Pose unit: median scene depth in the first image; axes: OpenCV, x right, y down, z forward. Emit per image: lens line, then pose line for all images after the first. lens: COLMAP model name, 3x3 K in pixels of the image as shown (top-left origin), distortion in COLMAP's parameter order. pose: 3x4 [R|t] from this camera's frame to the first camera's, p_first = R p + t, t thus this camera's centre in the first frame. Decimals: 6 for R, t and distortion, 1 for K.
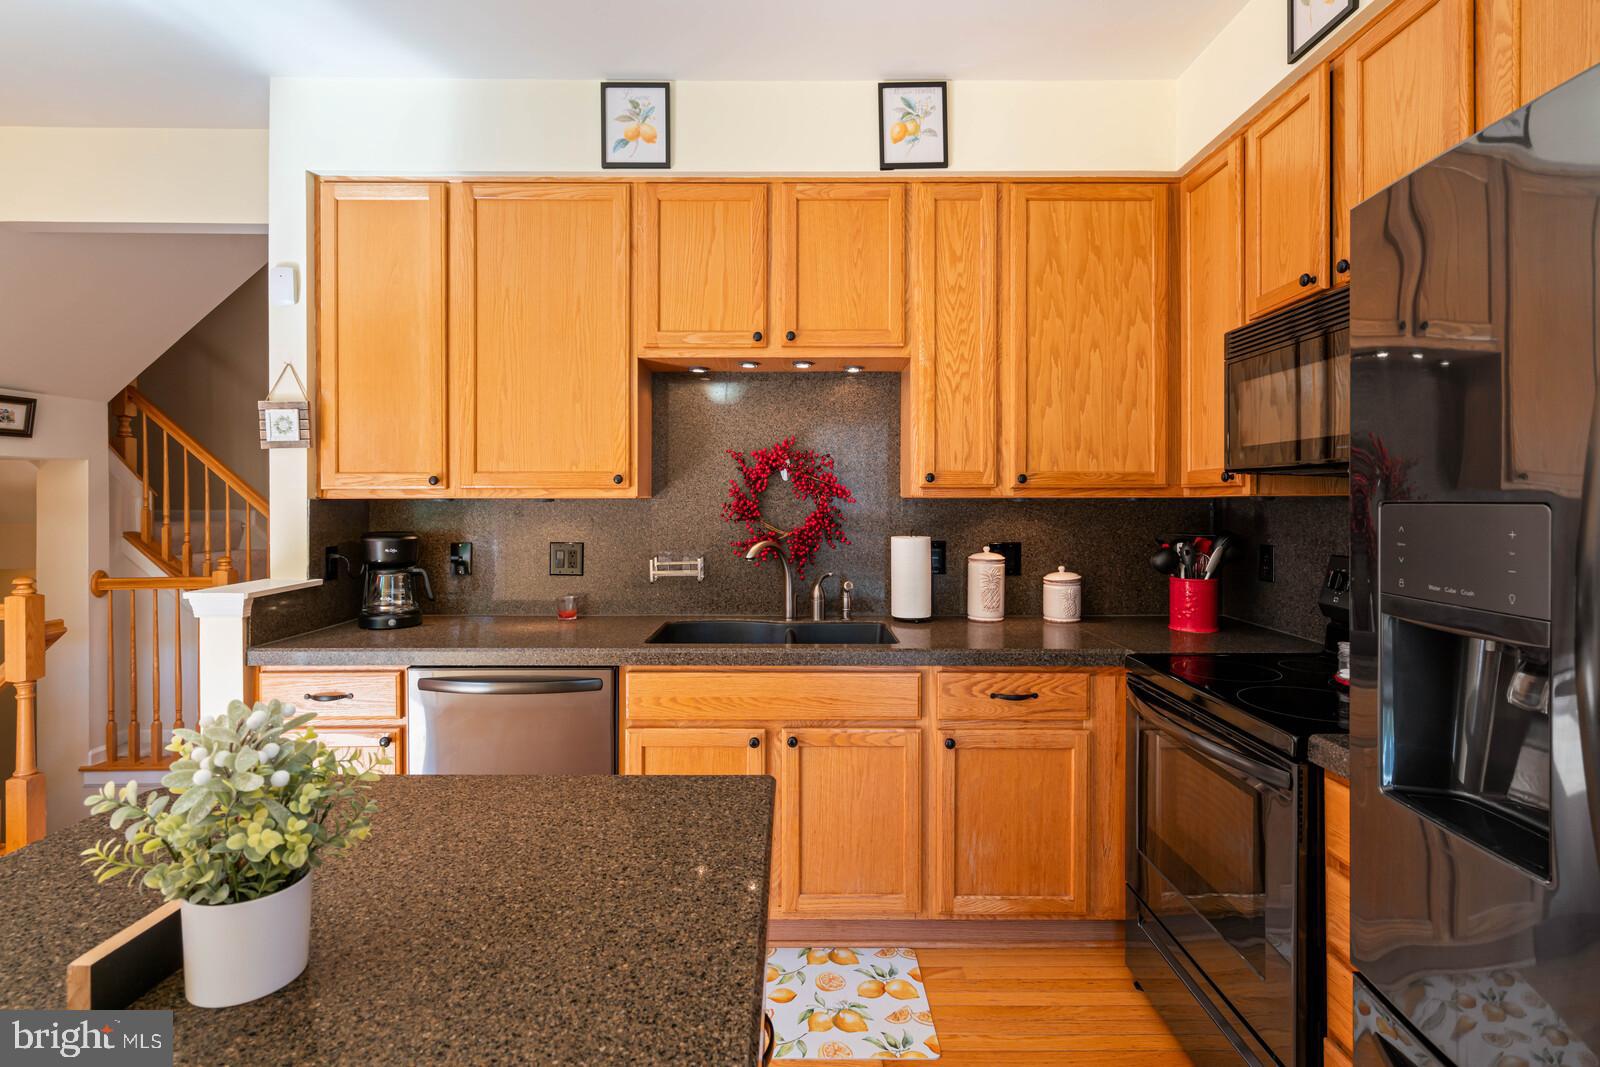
lens RADIAL K [[803.5, 0, 802.6], [0, 803.5, 496.9], [0, 0, 1]] dist [-0.002416, 0.006461]
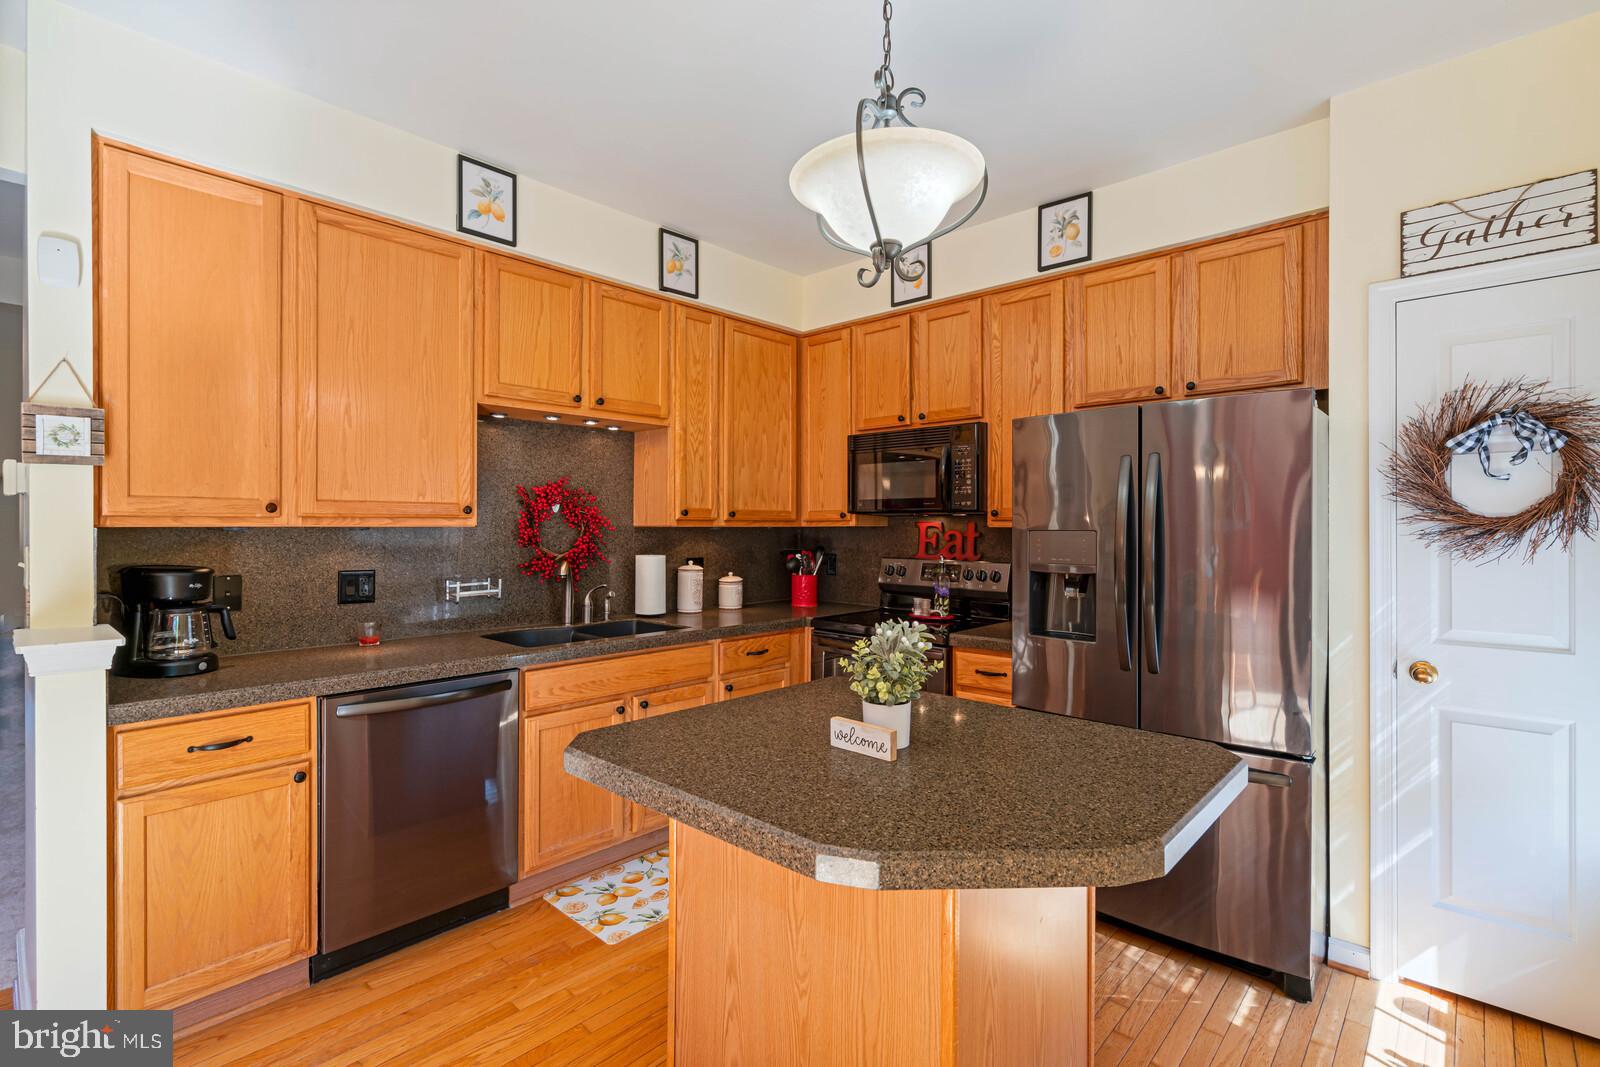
lens RADIAL K [[758.3, 0, 777.3], [0, 758.3, 526.7], [0, 0, 1]] dist [-0.001725, 0.003279]
pose [[0.687015, 0.001221, 0.726642, -0.701593], [-0.002417, 0.999997, 0.000605, -0.000118], [-0.726639, -0.002172, 0.687016, -0.045539]]
